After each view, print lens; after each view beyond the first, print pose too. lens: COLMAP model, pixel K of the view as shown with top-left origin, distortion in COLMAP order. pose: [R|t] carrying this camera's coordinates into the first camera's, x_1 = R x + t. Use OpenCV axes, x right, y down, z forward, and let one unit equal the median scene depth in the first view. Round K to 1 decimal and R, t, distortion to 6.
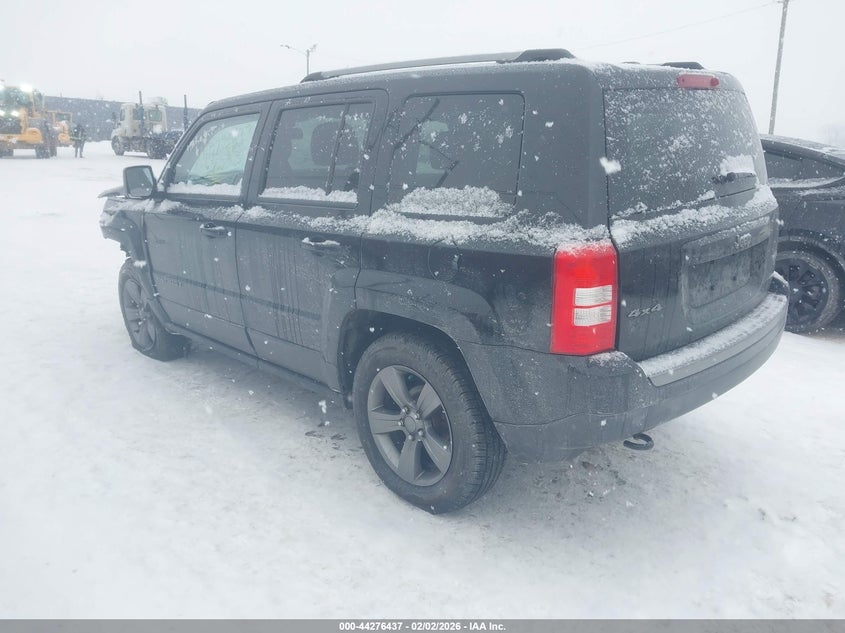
lens RADIAL K [[666.4, 0, 427.4], [0, 666.4, 313.1], [0, 0, 1]] dist [-0.002888, -0.005711]
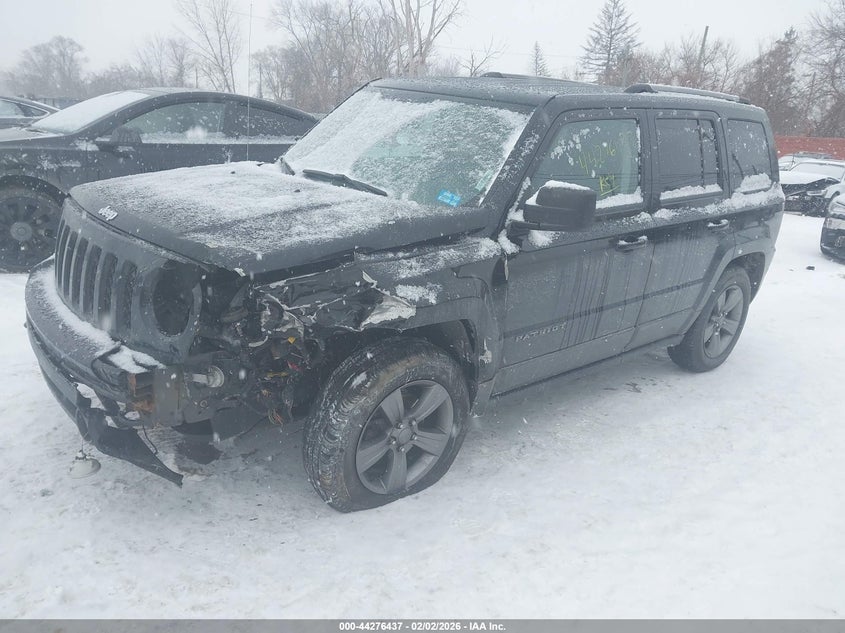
lens RADIAL K [[666.4, 0, 427.4], [0, 666.4, 313.1], [0, 0, 1]] dist [-0.002888, -0.005711]
pose [[0.057330, -0.261712, 0.963442, -1.362176], [0.225884, 0.943404, 0.242828, -0.349858], [-0.972466, 0.203705, 0.113202, 1.292222]]
